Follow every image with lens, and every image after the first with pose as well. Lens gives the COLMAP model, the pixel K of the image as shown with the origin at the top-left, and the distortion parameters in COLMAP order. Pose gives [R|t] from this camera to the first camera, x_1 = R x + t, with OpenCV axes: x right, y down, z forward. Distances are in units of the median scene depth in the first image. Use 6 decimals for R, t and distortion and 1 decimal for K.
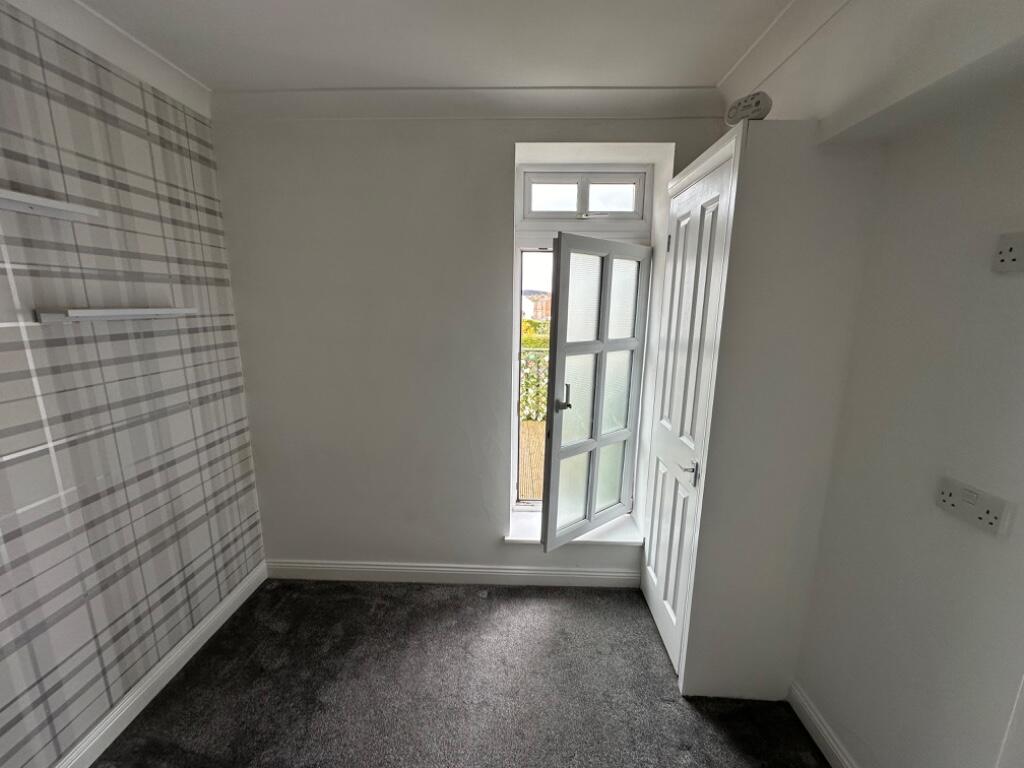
lens RADIAL K [[406.4, 0, 512.0], [0, 406.4, 384.0], [0, 0, 1]] dist [-0.002262, 0.000232]
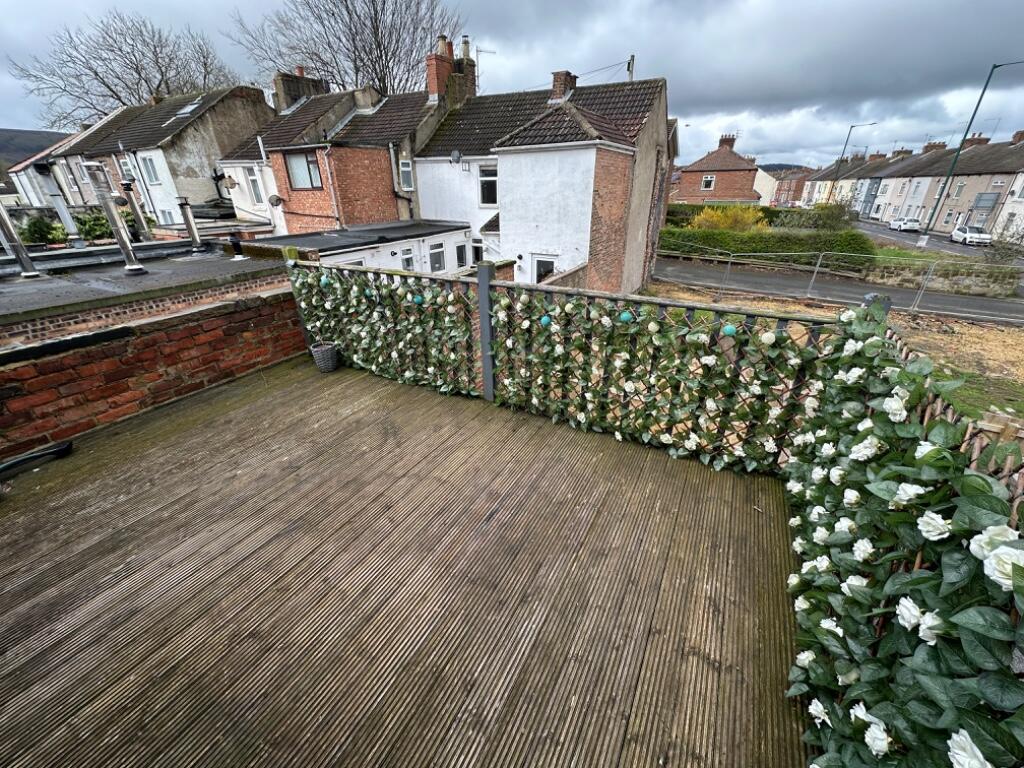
lens RADIAL K [[406.4, 0, 512.0], [0, 406.4, 384.0], [0, 0, 1]] dist [-0.002262, 0.000232]
pose [[0.887468, 0.187239, -0.421119, 0.047160], [-0.073048, 0.959349, 0.272604, -0.140537], [0.455043, -0.211166, 0.865070, 0.660083]]
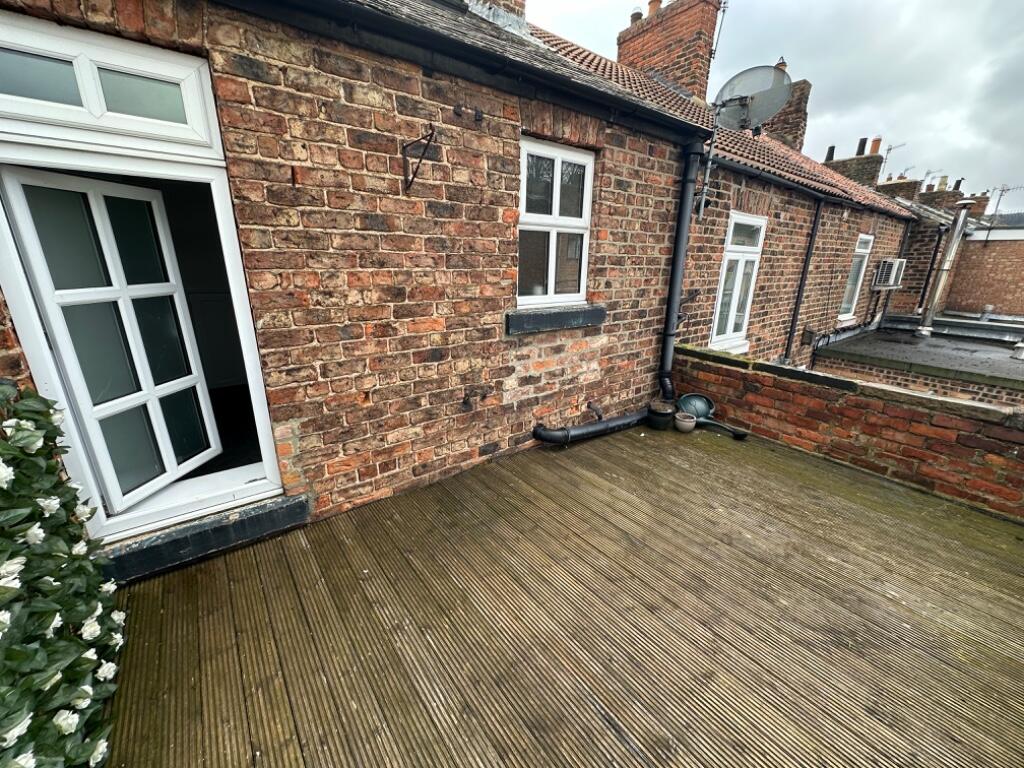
lens RADIAL K [[406.4, 0, 512.0], [0, 406.4, 384.0], [0, 0, 1]] dist [-0.002262, 0.000232]
pose [[-0.780500, 0.167369, -0.602336, 0.063080], [-0.143491, 0.889811, 0.433183, -0.257581], [0.608466, 0.424529, -0.670481, 1.308716]]
